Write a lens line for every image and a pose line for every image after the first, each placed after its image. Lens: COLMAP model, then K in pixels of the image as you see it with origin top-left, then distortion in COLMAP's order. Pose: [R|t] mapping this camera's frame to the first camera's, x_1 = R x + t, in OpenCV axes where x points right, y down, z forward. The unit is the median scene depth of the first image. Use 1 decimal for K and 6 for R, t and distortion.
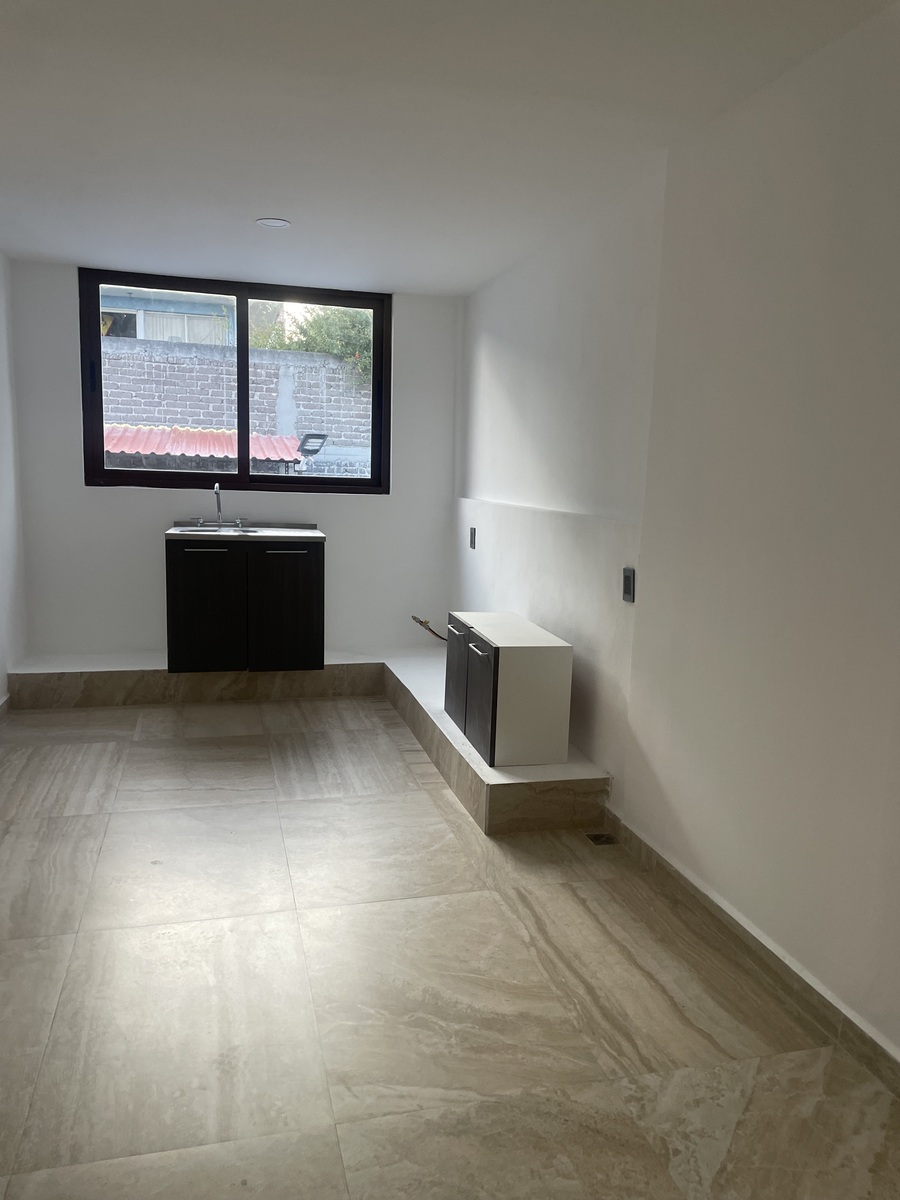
lens RADIAL K [[894.0, 0, 450.4], [0, 894.0, 603.5], [0, 0, 1]] dist [0.093047, -0.115111]
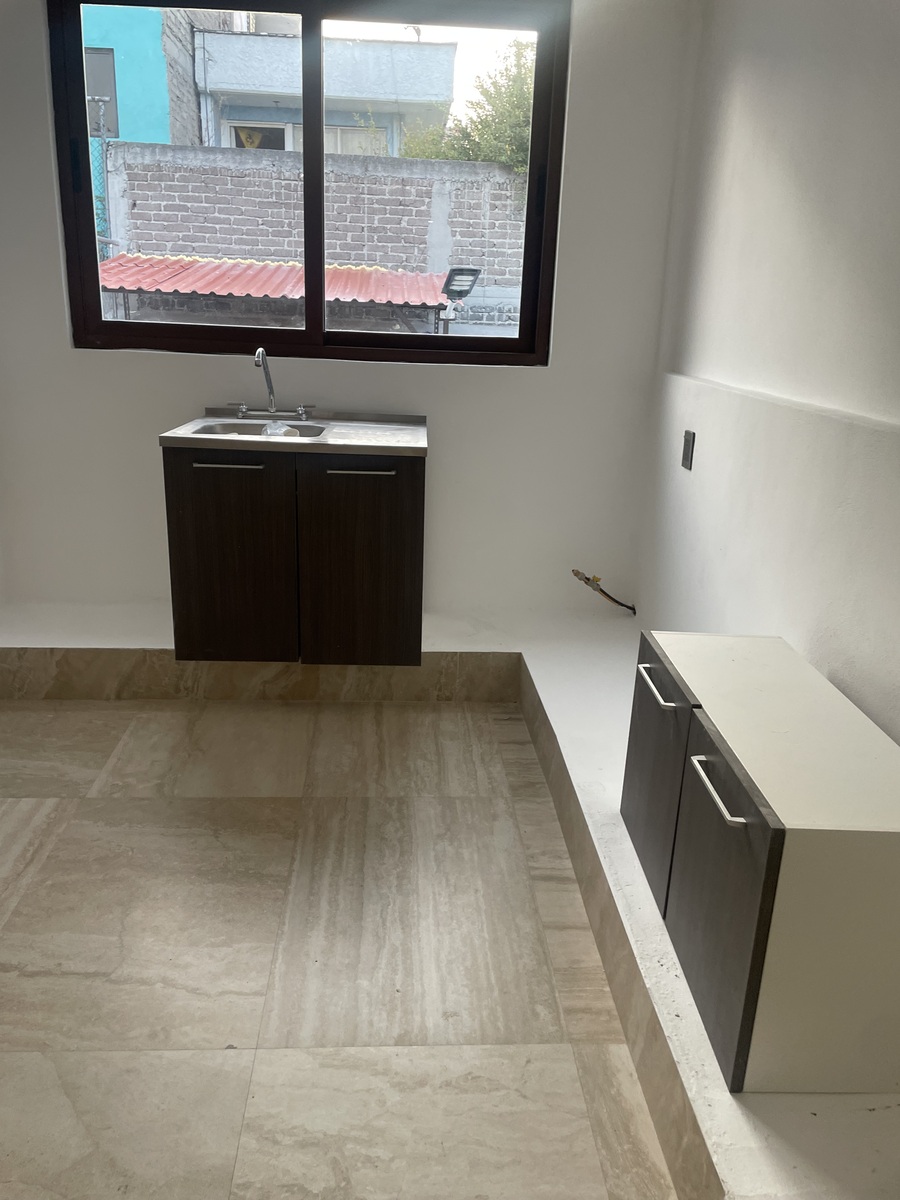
lens RADIAL K [[889.3, 0, 445.3], [0, 889.3, 600.3], [0, 0, 1]] dist [0.087572, -0.111087]
pose [[0.980286, 0.064502, -0.186756, -0.013783], [-0.033715, 0.985957, 0.163562, -0.067707], [0.194684, -0.154041, 0.968695, 0.408793]]
